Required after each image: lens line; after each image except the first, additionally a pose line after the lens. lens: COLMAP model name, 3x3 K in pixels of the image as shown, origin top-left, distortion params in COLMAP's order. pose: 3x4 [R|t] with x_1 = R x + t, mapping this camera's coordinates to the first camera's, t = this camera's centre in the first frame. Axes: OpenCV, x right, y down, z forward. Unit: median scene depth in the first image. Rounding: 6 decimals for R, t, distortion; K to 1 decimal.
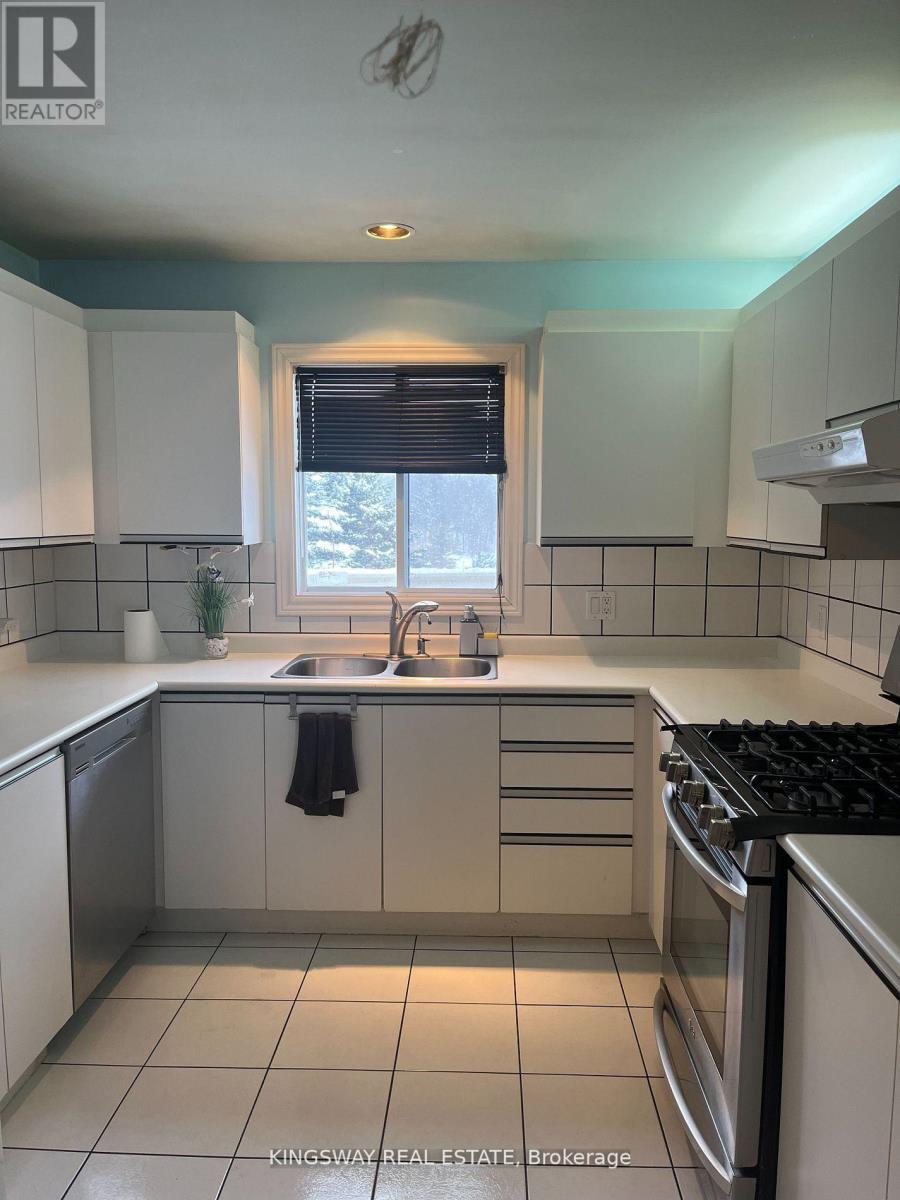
lens RADIAL K [[900.3, 0, 450.0], [0, 900.3, 600.0], [0, 0, 1]] dist [0.081420, -0.103013]
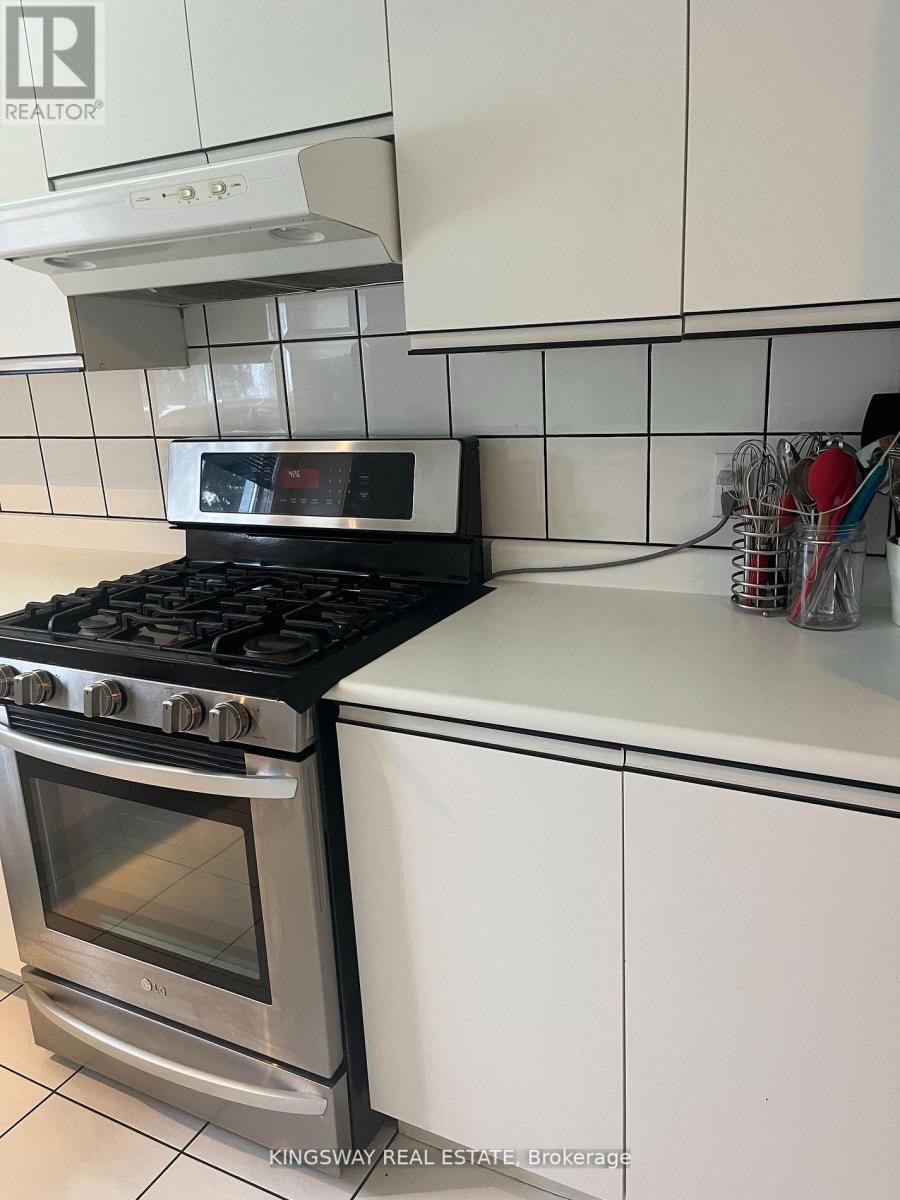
lens RADIAL K [[900.3, 0, 450.0], [0, 900.3, 600.0], [0, 0, 1]] dist [0.081420, -0.103013]
pose [[0.436067, -0.262516, 0.860774, -0.178727], [0.137663, 0.964708, 0.224473, 0.012609], [-0.889323, 0.020611, 0.456815, 0.369863]]
